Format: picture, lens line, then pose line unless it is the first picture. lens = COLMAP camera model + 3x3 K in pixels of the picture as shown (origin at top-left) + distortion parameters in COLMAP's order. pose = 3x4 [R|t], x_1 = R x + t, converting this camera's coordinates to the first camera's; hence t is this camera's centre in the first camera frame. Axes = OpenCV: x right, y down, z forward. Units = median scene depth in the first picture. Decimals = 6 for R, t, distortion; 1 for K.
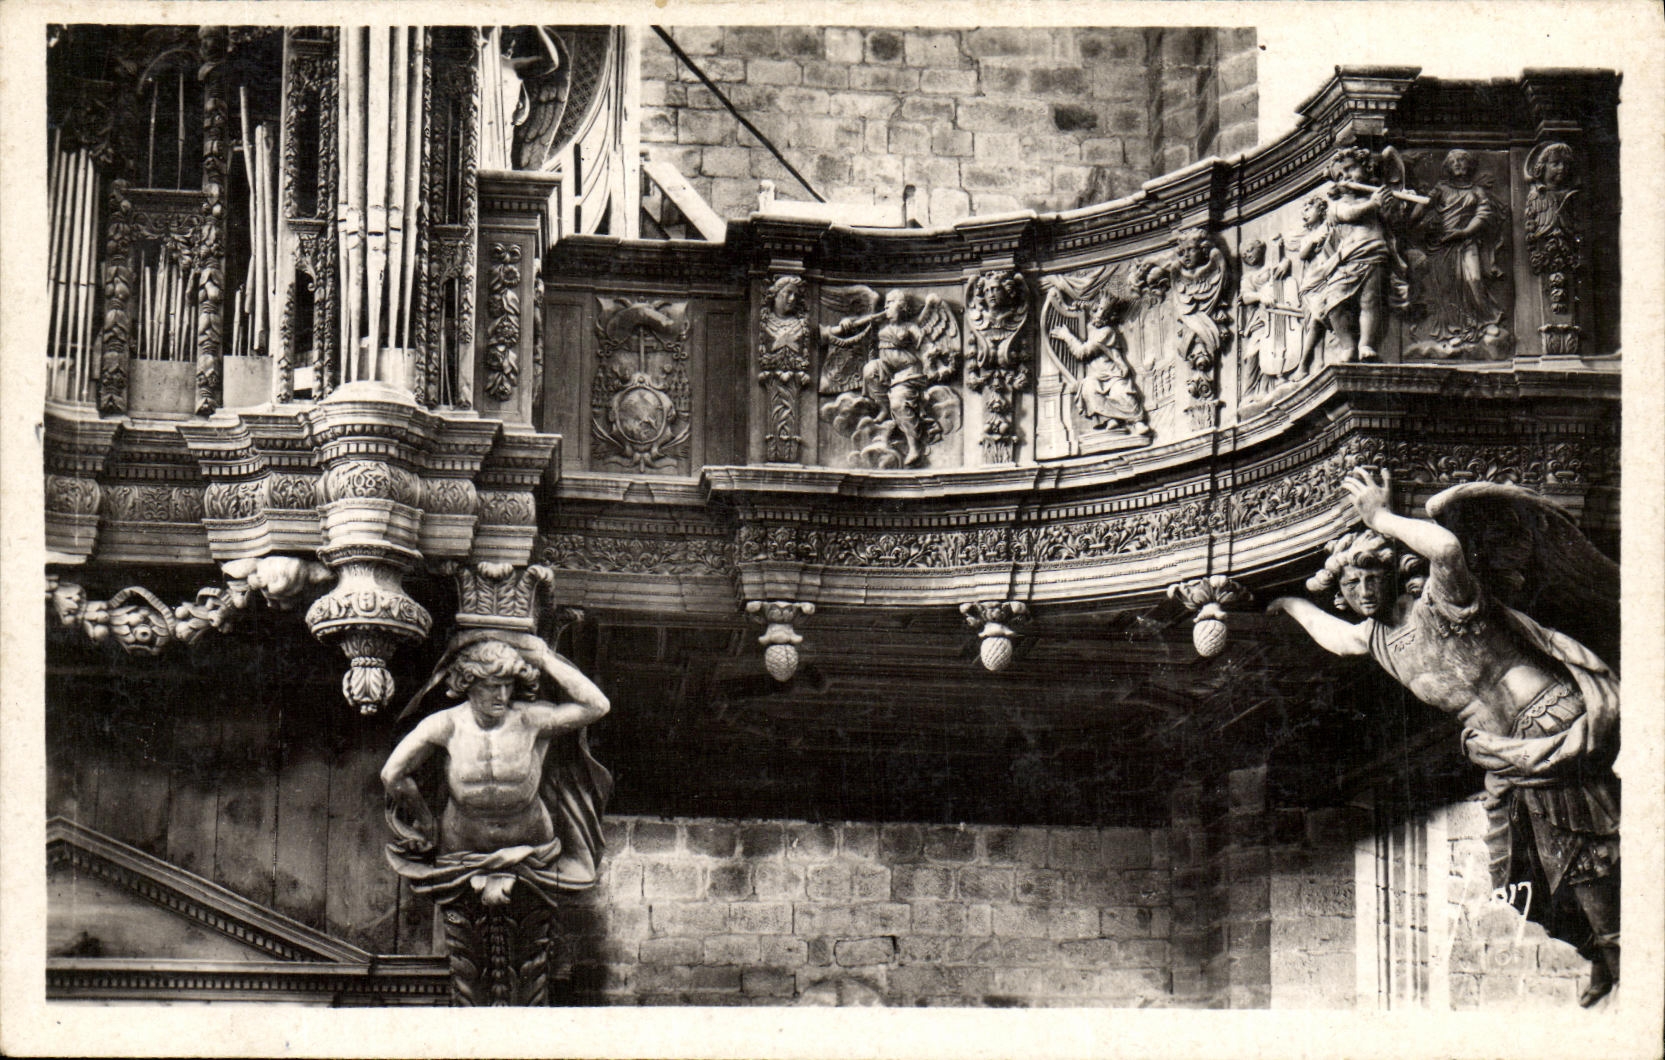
lens RADIAL K [[2664.2, 0, 832.5], [0, 2664.2, 530.0], [0, 0, 1]] dist [-0.049644, 0.029702]
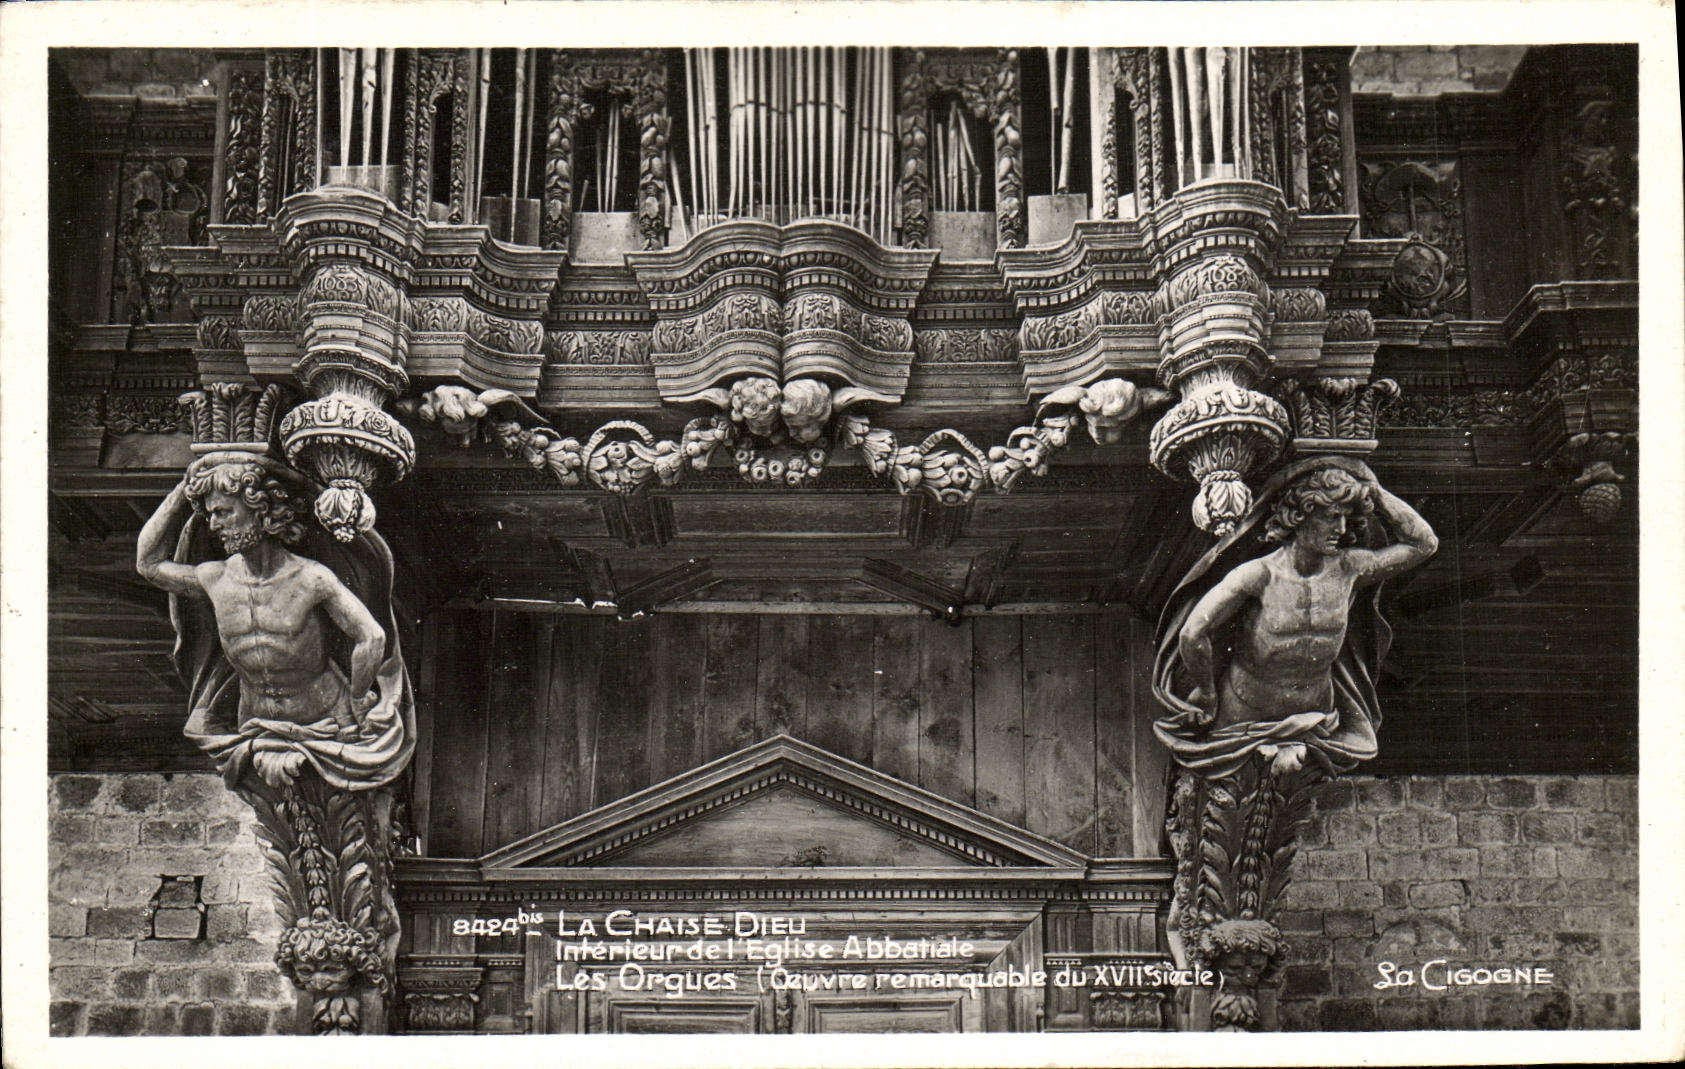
lens RADIAL K [[1773.5, 0, 842.5], [0, 1773.5, 534.5], [0, 0, 1]] dist [0.096135, -0.354002]
pose [[0.993279, -0.034696, -0.110425, -0.230342], [0.023432, 0.994537, -0.101716, 0.125487], [0.113351, 0.098445, 0.988666, 0.354357]]
